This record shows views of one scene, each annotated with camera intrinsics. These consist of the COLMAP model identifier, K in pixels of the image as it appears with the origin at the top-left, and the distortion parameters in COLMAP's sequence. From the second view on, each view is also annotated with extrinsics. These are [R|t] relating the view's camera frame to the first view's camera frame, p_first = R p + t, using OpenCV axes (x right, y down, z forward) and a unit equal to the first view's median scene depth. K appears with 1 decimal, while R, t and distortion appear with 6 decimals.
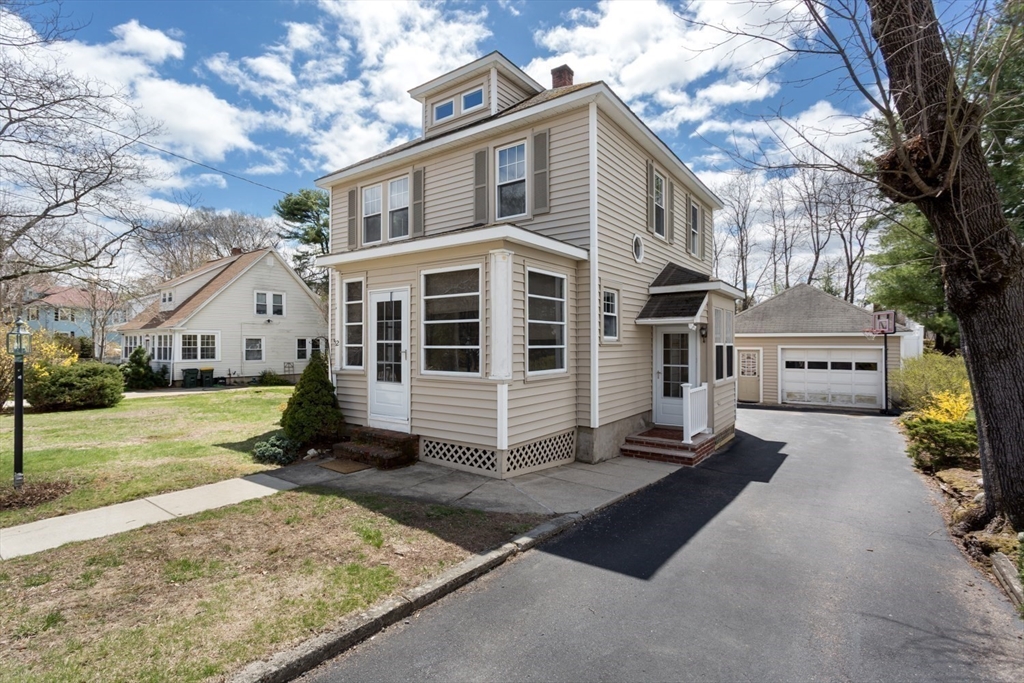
lens RADIAL K [[486.0, 0, 512.0], [0, 486.0, 341.5], [0, 0, 1]] dist [-0.000097, 0.000083]
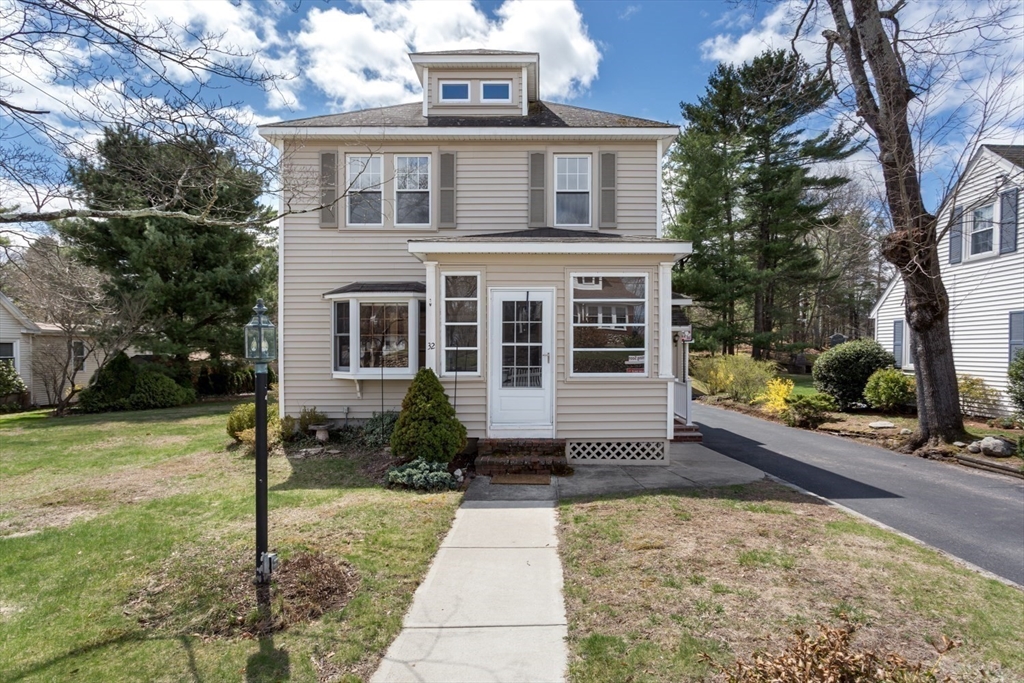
lens RADIAL K [[509.2, 0, 514.0], [0, 509.2, 357.2], [0, 0, 1]] dist [-0.001803, -0.000098]
pose [[0.804506, -0.009657, 0.593866, -0.870791], [-0.001037, 0.999843, 0.017662, 0.008153], [-0.593944, -0.014825, 0.804370, 0.225276]]
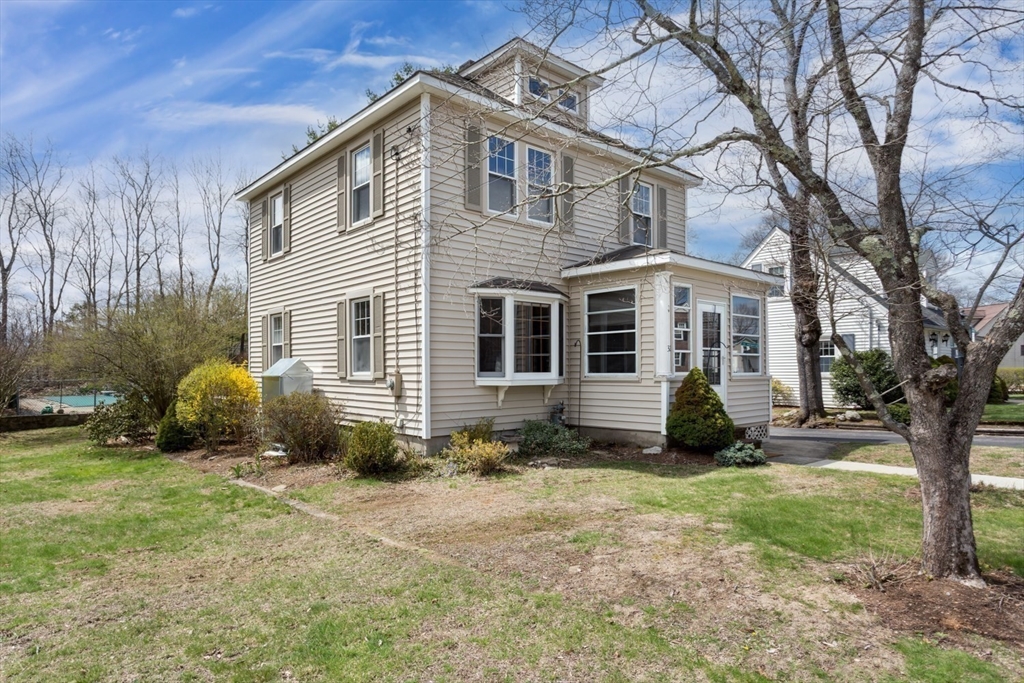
lens RADIAL K [[602.5, 0, 512.0], [0, 602.5, 341.5], [0, 0, 1]] dist [-0.001683, -0.000173]
pose [[0.210155, 0.041848, 0.976772, -1.739167], [-0.004235, 0.999113, -0.041894, 0.043909], [-0.977659, 0.004667, 0.210146, 1.187911]]
